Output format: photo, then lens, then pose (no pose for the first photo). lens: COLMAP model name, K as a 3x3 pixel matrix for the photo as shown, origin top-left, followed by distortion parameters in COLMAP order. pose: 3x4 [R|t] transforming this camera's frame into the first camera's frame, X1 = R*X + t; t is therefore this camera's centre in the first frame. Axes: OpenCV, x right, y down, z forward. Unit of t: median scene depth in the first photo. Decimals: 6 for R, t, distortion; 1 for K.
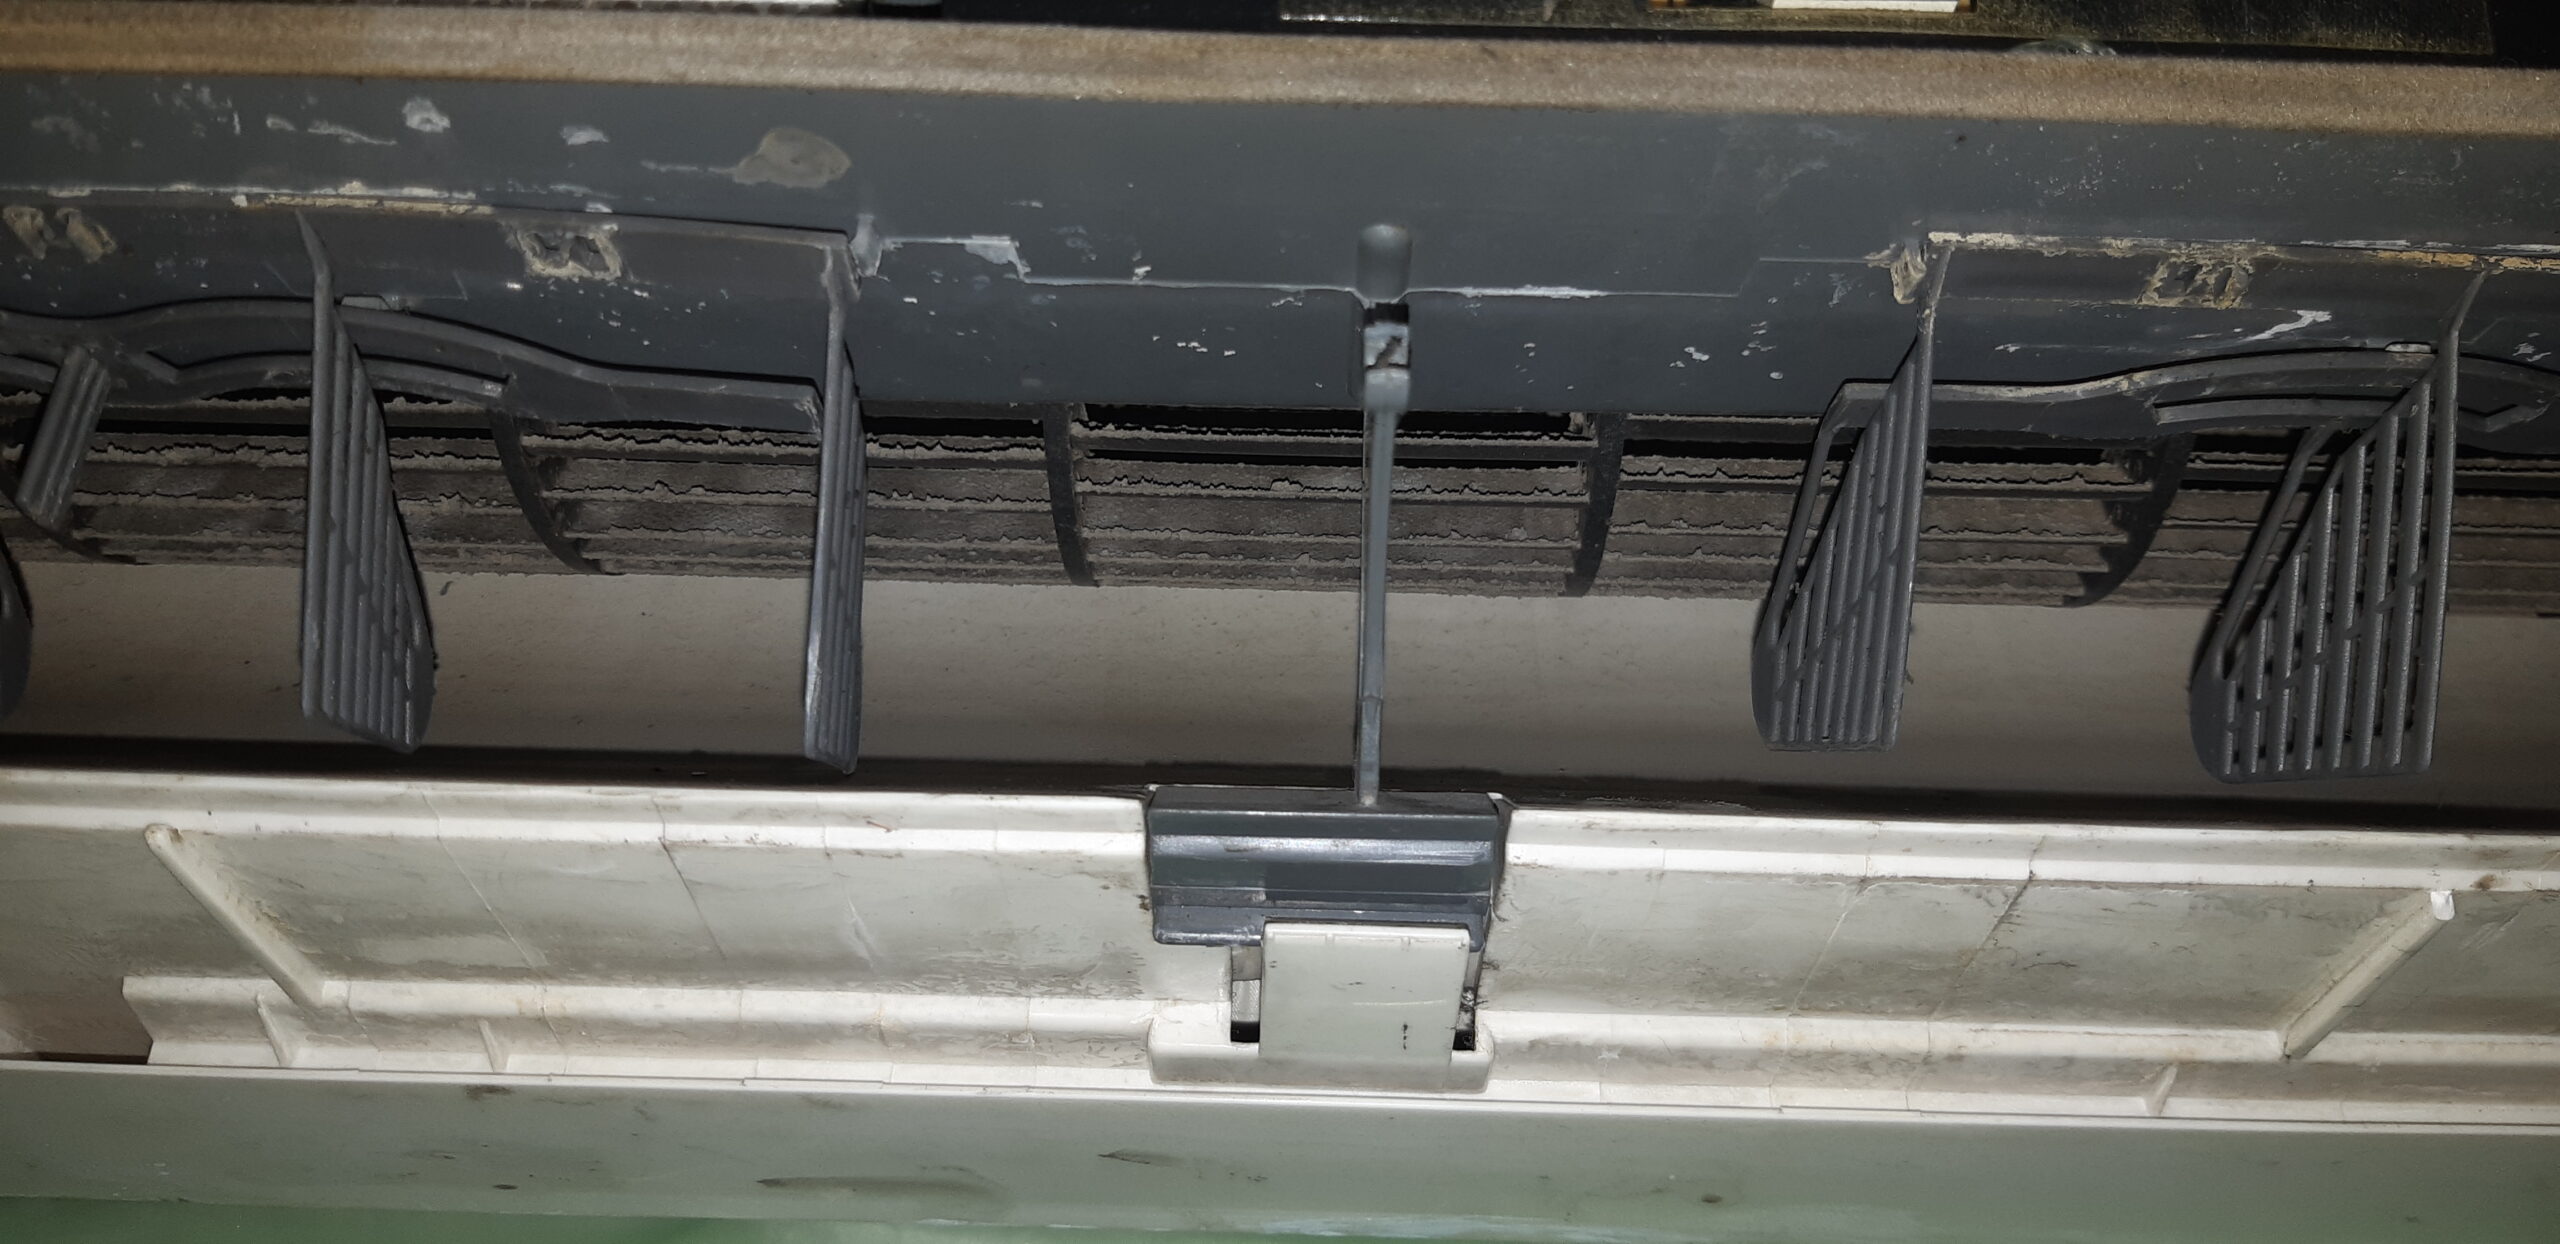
lens RADIAL K [[2013.6, 0, 1261.4], [0, 2013.6, 615.7], [0, 0, 1]] dist [0.060580, -0.163168]
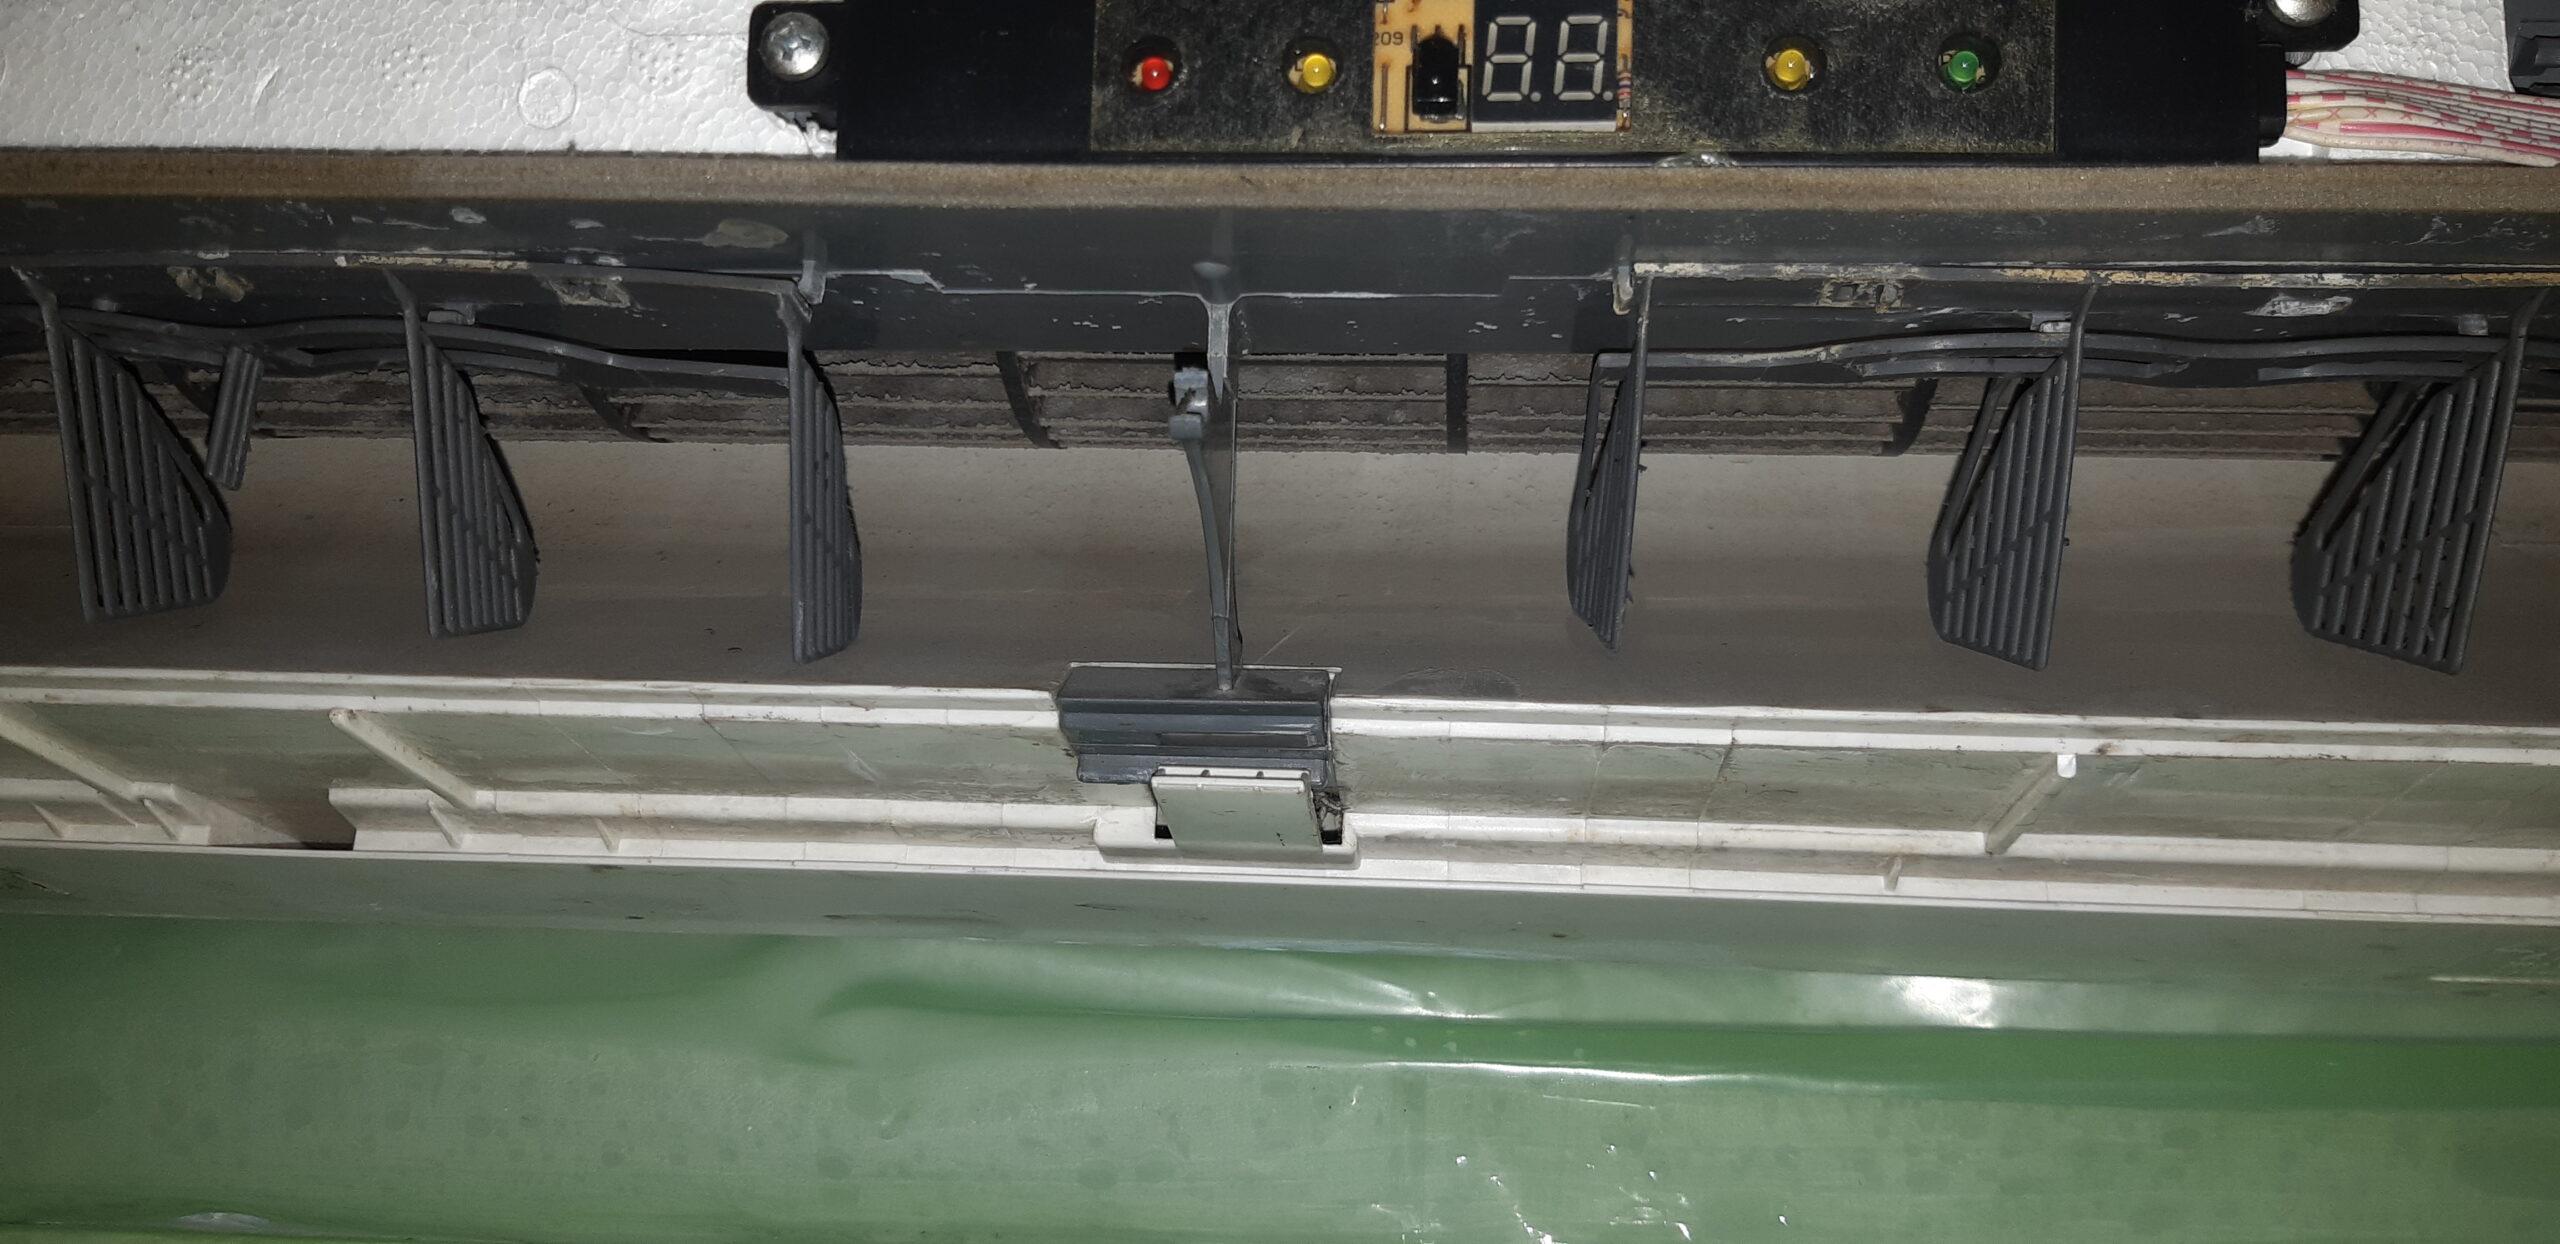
lens RADIAL K [[2013.6, 0, 1261.4], [0, 2013.6, 615.7], [0, 0, 1]] dist [0.060580, -0.163168]
pose [[0.996396, -0.008172, -0.084424, 0.184997], [0.025293, 0.978689, 0.203786, -0.215826], [0.080959, -0.205187, 0.975368, -0.260893]]
